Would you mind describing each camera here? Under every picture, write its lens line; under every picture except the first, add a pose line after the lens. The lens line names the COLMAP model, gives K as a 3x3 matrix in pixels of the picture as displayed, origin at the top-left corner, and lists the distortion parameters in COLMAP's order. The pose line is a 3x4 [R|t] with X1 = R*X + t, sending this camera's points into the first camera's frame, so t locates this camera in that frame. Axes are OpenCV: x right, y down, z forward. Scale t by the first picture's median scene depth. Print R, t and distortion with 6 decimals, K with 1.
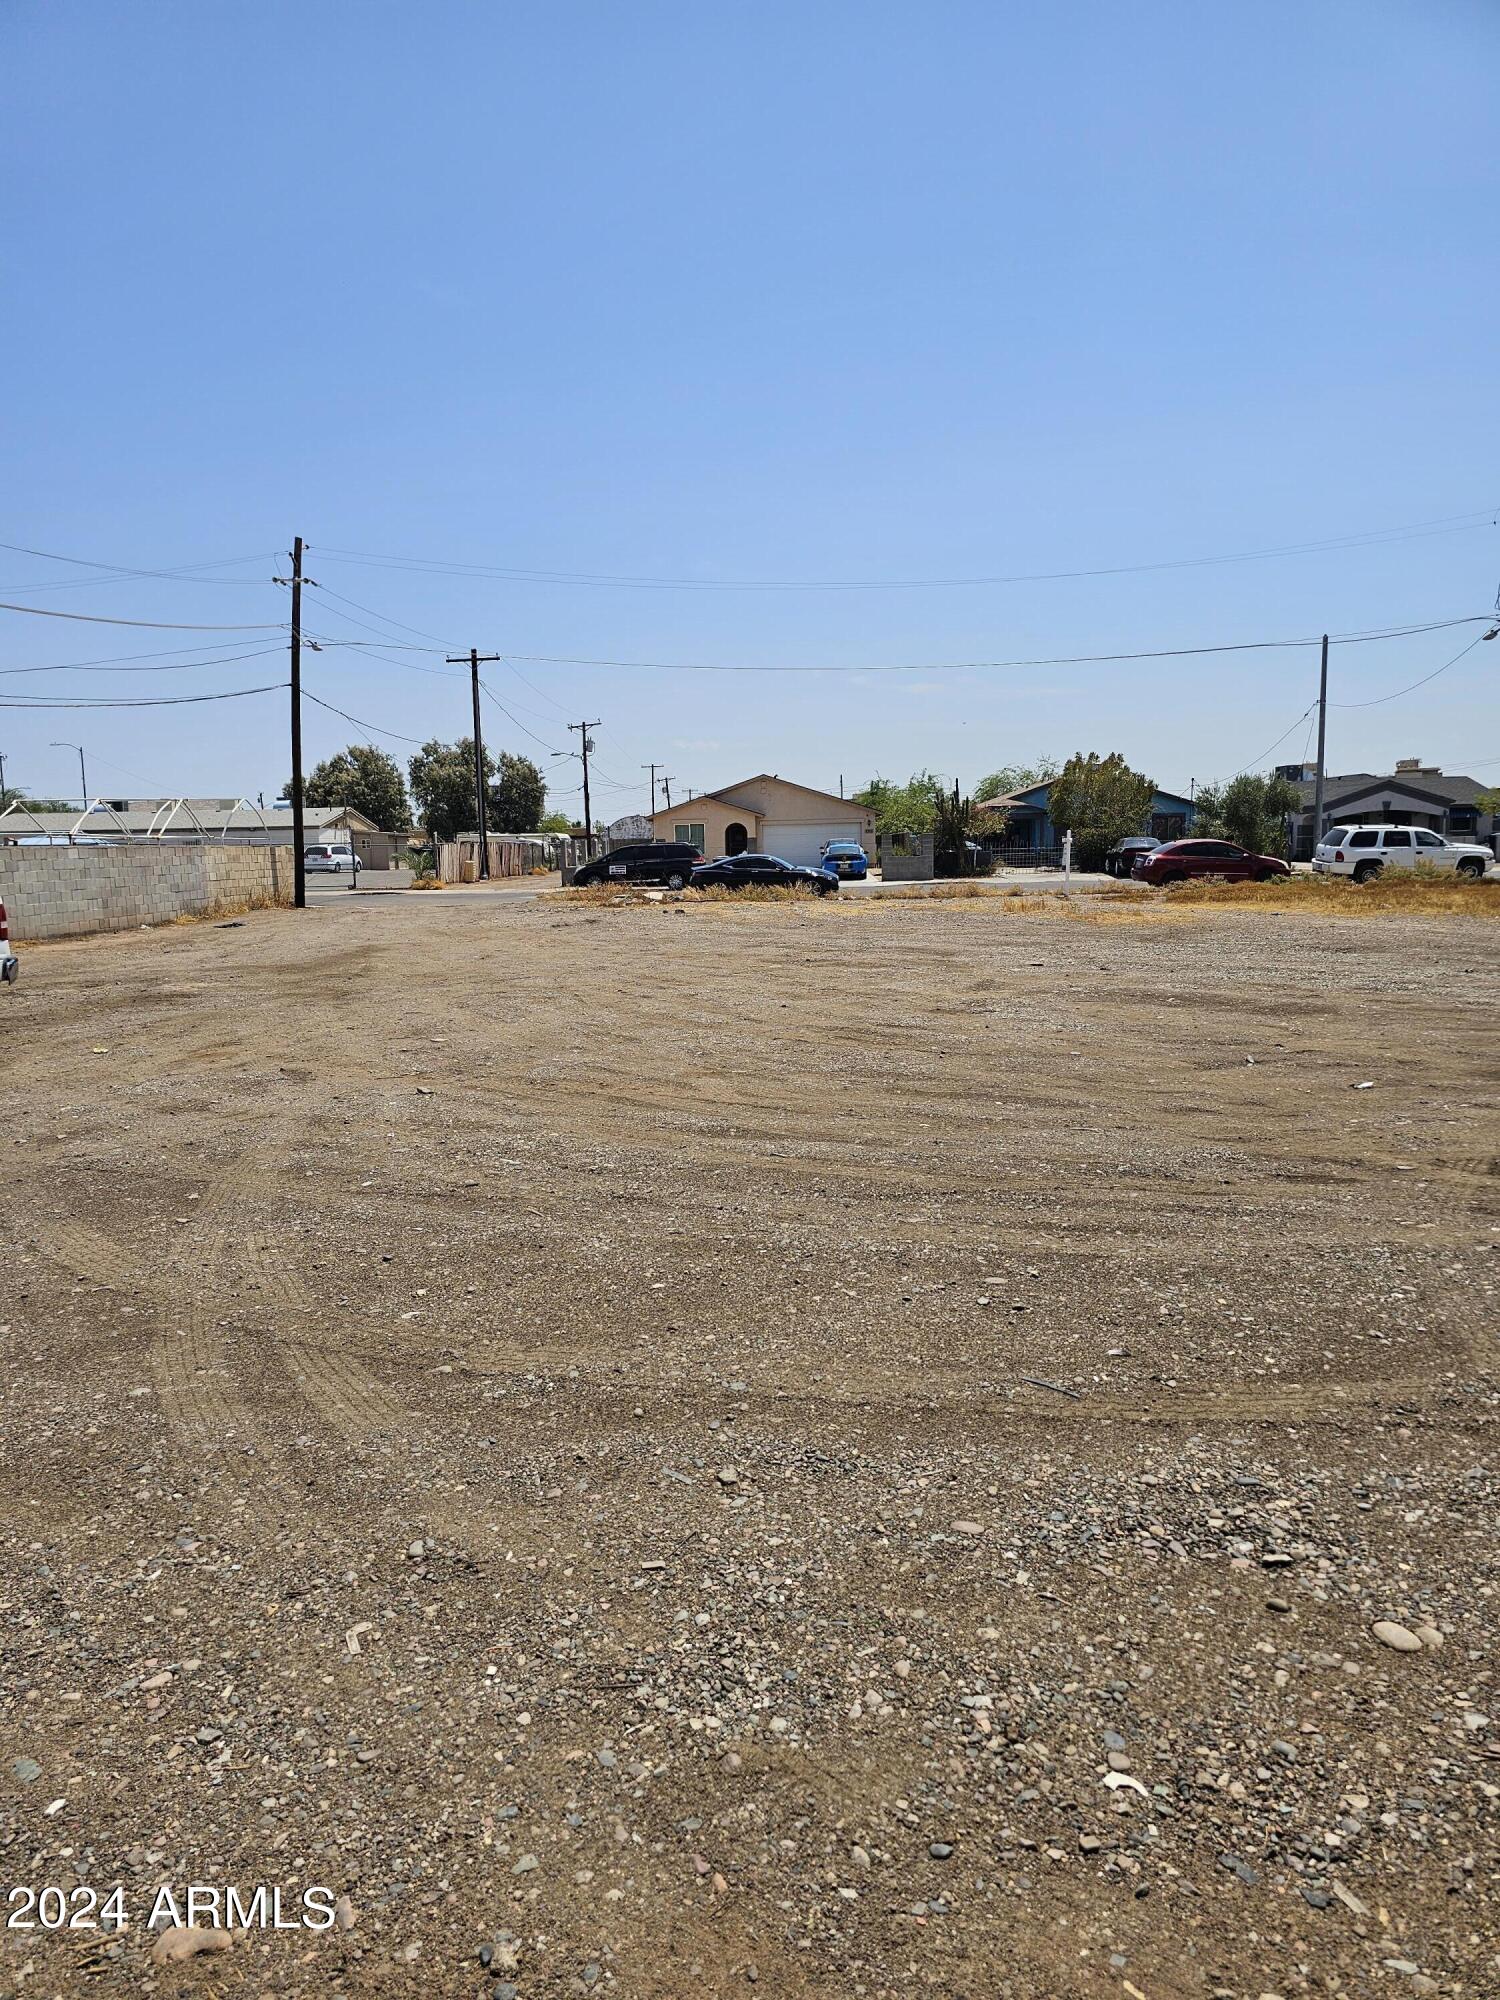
lens RADIAL K [[1348.9, 0, 750.0], [0, 1348.9, 1000.0], [0, 0, 1]] dist [0.000871, -0.003516]
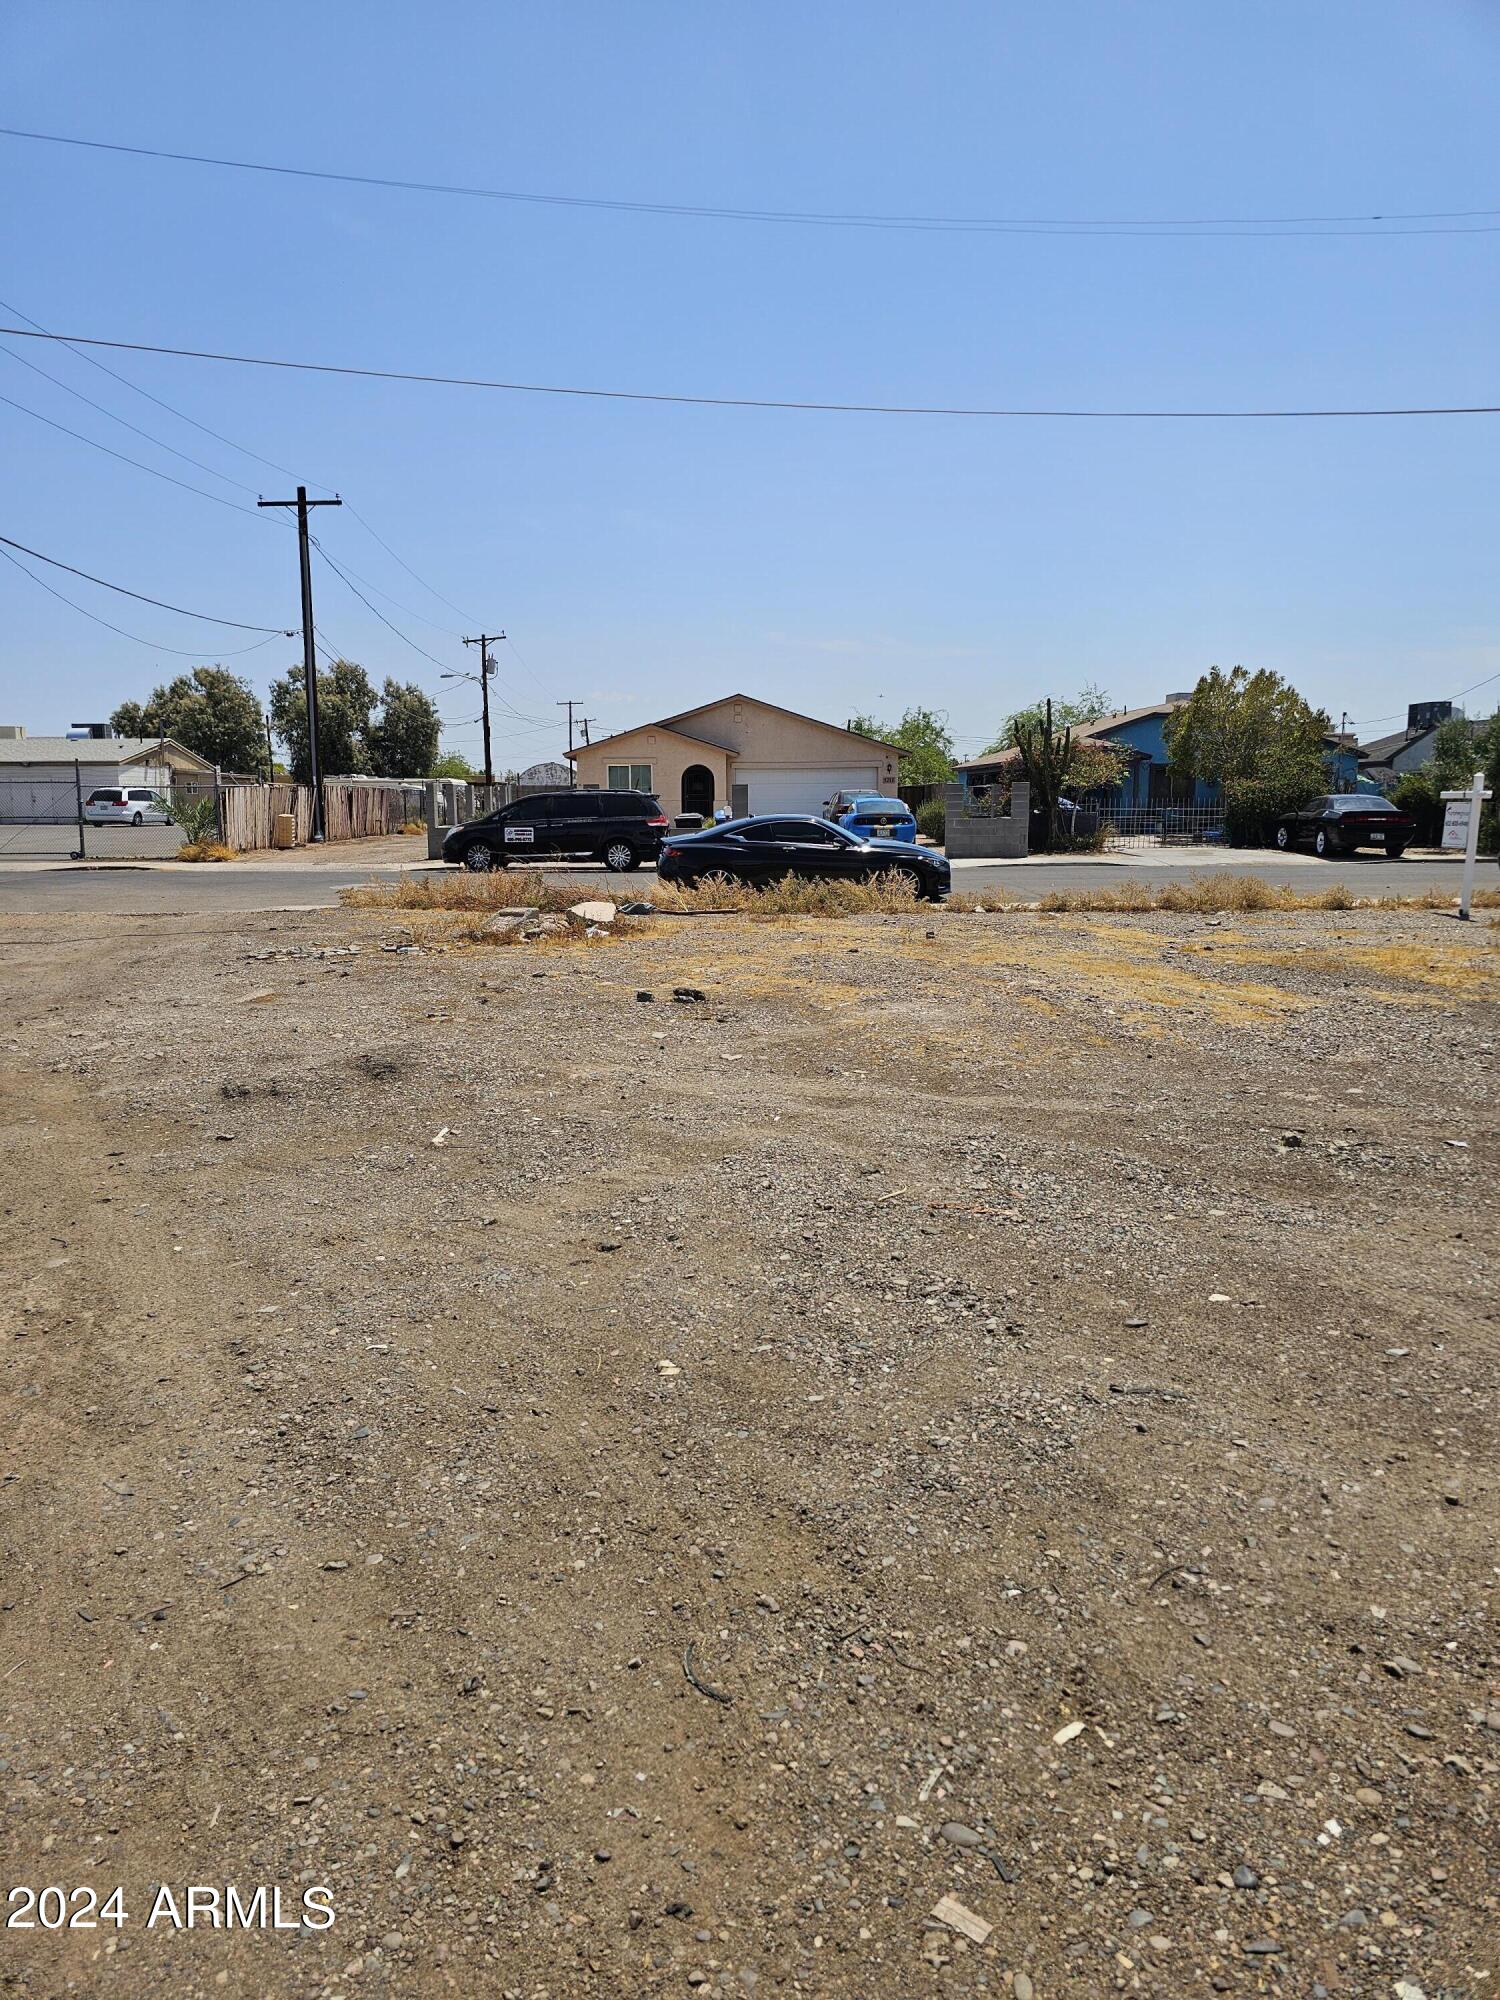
lens RADIAL K [[1348.9, 0, 750.0], [0, 1348.9, 1000.0], [0, 0, 1]] dist [0.000871, -0.003516]
pose [[0.997951, 0.007536, 0.063534, -0.027129], [-0.009638, 0.999414, 0.032843, -0.035032], [-0.063249, -0.033388, 0.997439, 0.316973]]
